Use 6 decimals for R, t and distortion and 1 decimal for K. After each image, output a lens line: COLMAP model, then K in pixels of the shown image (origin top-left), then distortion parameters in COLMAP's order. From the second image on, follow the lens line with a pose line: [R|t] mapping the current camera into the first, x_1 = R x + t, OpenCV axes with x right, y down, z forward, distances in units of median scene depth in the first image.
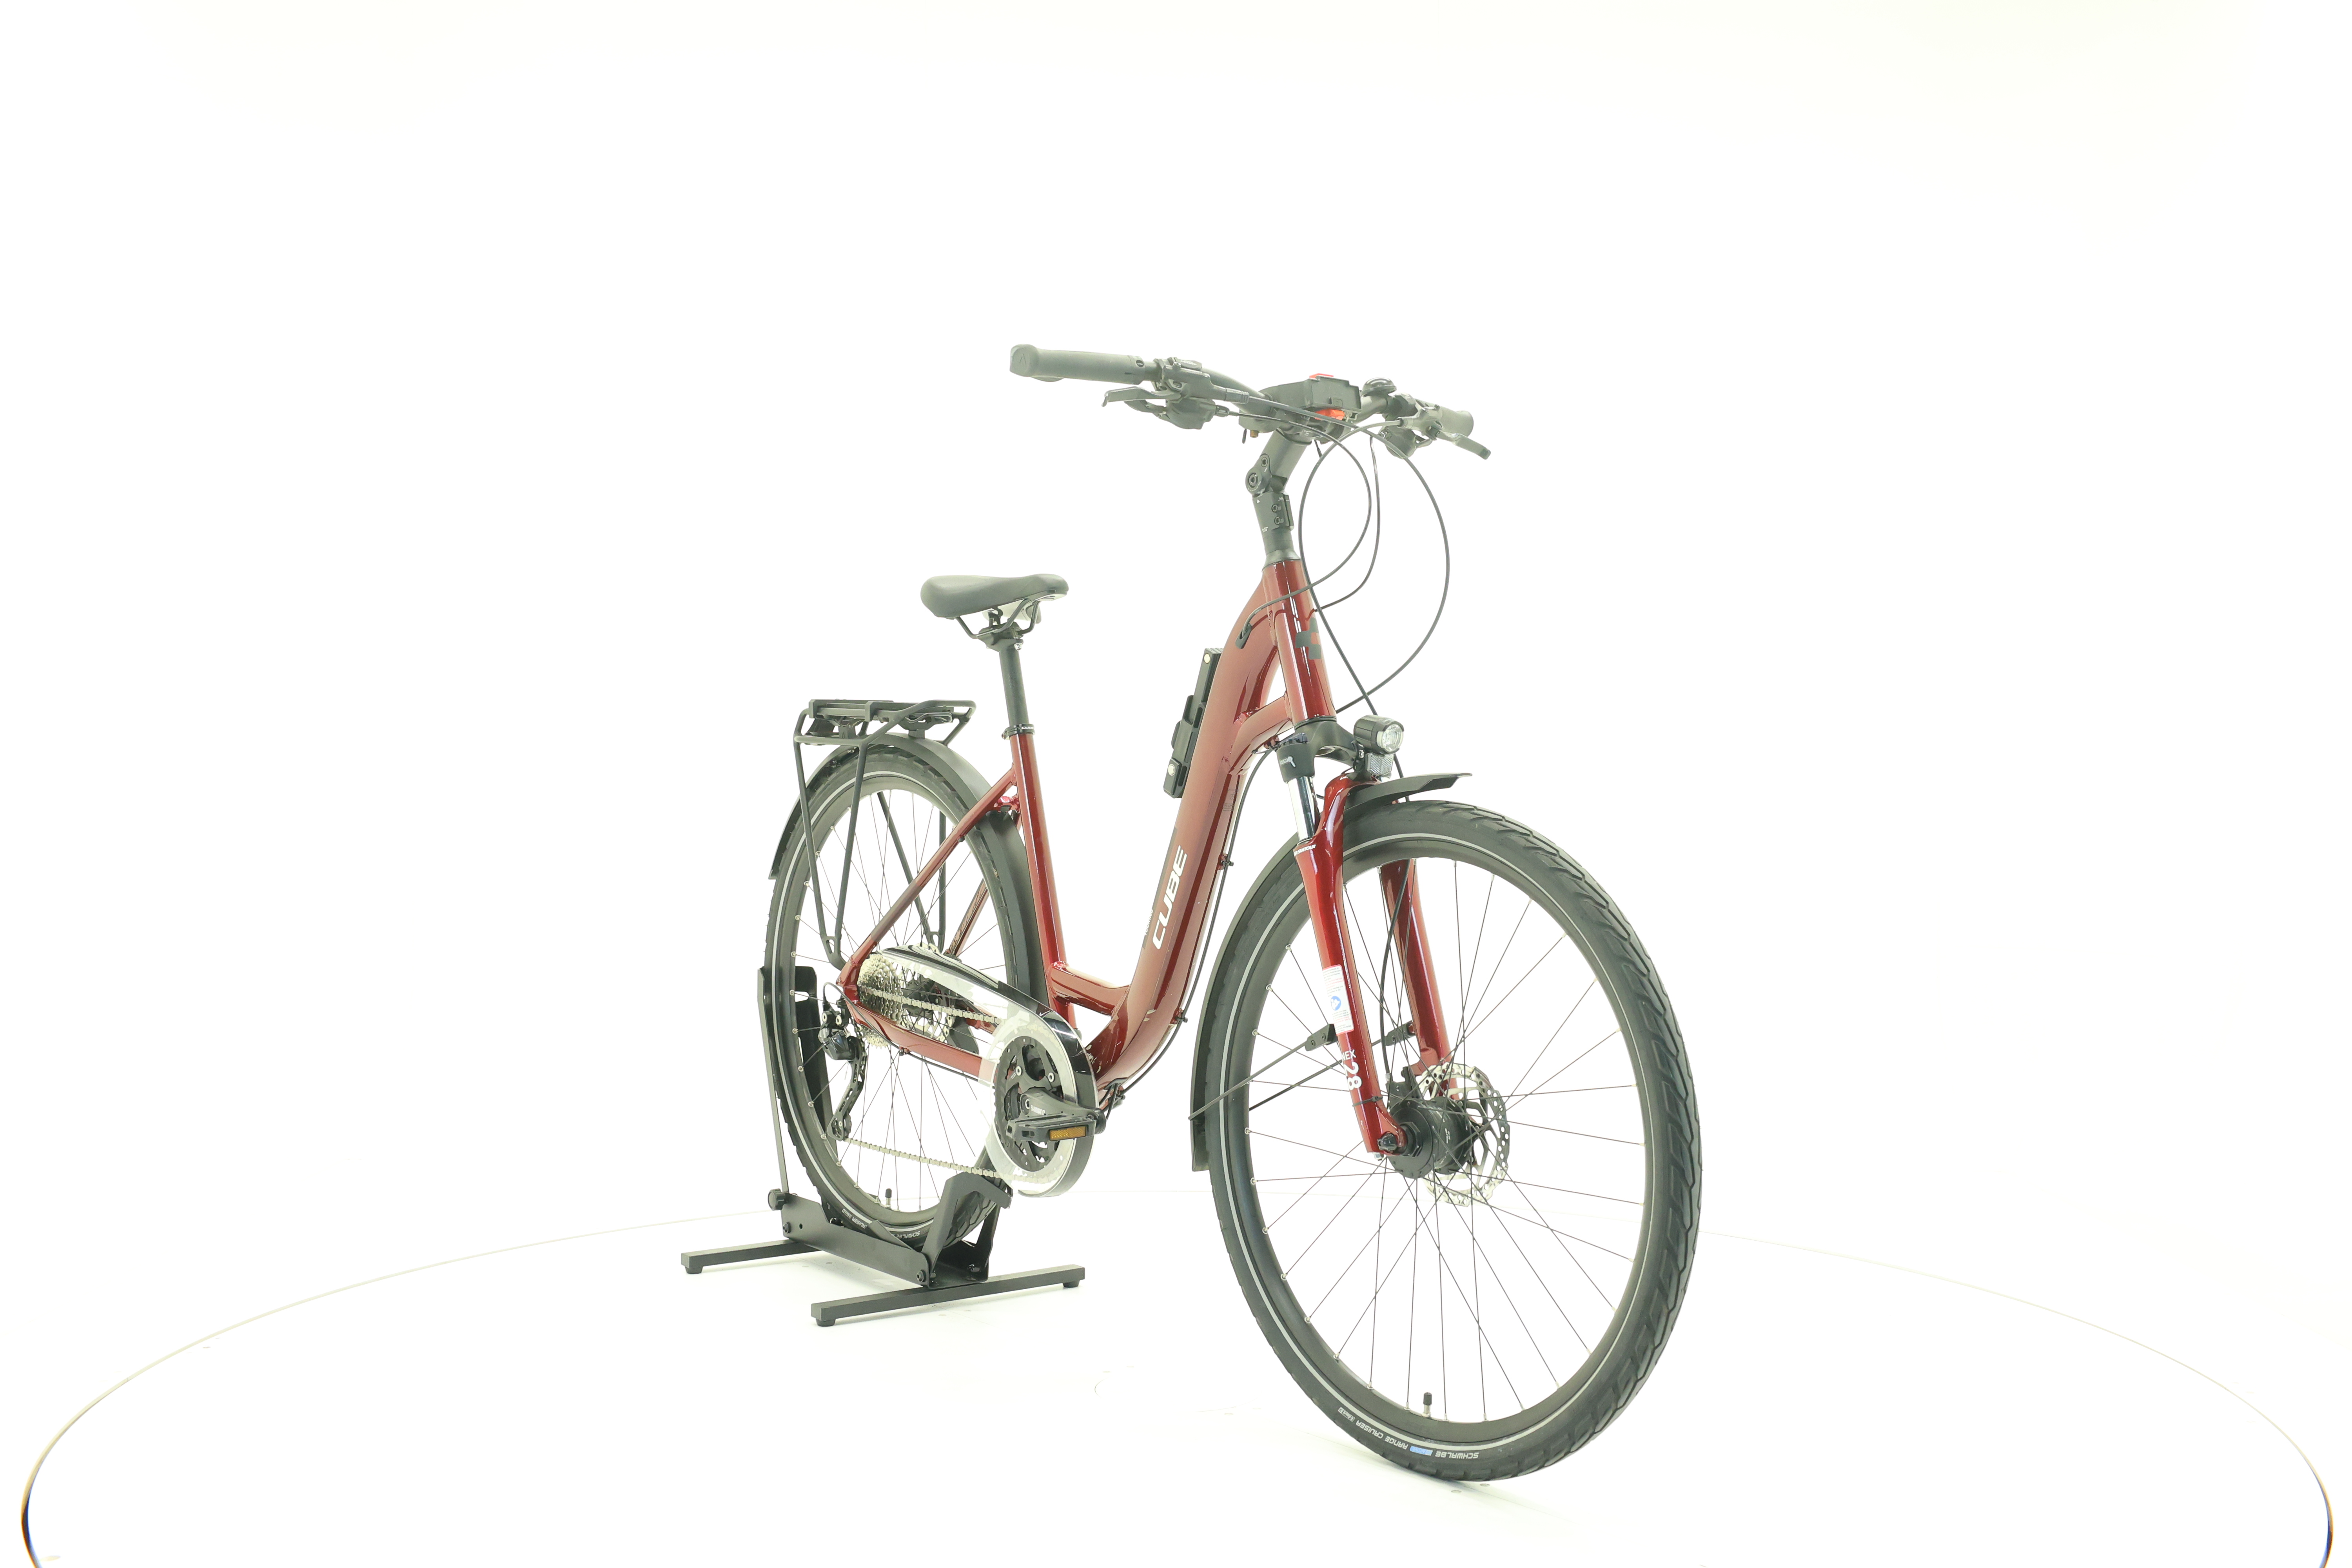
lens RADIAL K [[2495.5, 0, 1170.6], [0, 2495.5, 778.9], [0, 0, 1]] dist [-0.004333, 0.000000]
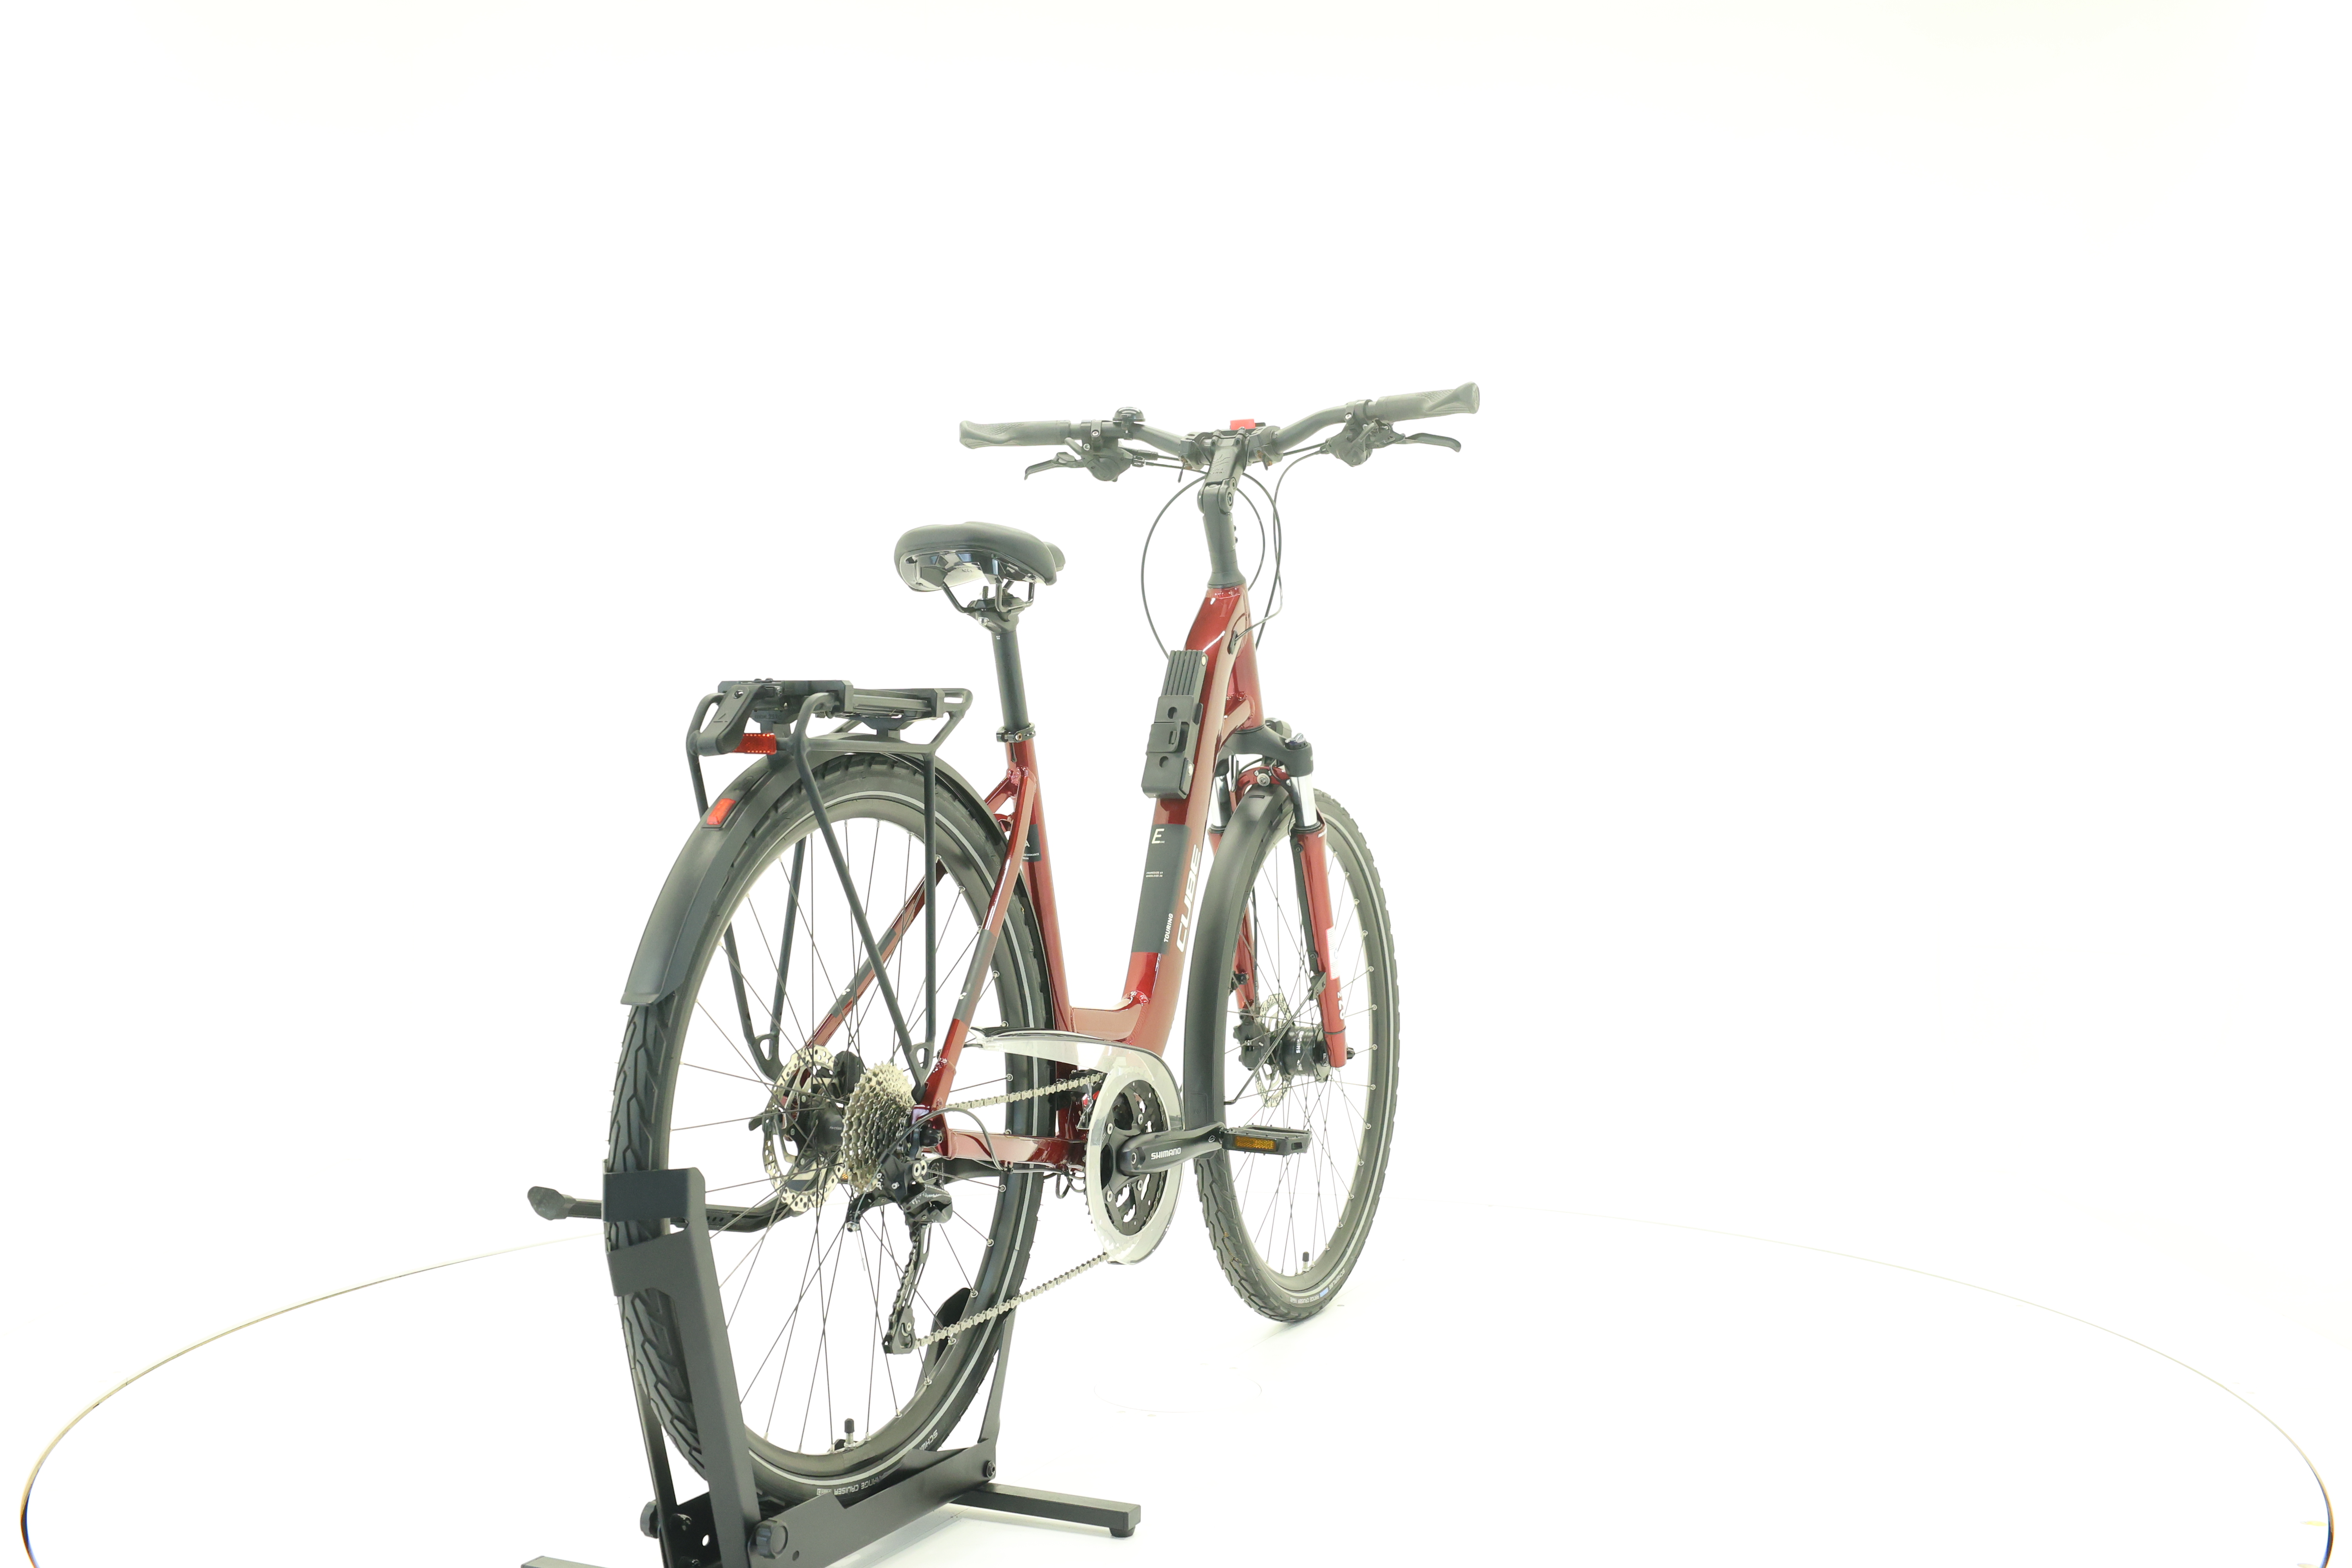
lens RADIAL K [[2495.5, 0, 1172.0], [0, 2495.5, 771.4], [0, 0, 1]] dist [-0.004333, 0.000000]
pose [[-0.459273, -0.019342, 0.888084, -0.898011], [0.011794, 0.999542, 0.027869, -0.031339], [-0.888217, 0.023273, -0.458835, 1.487666]]
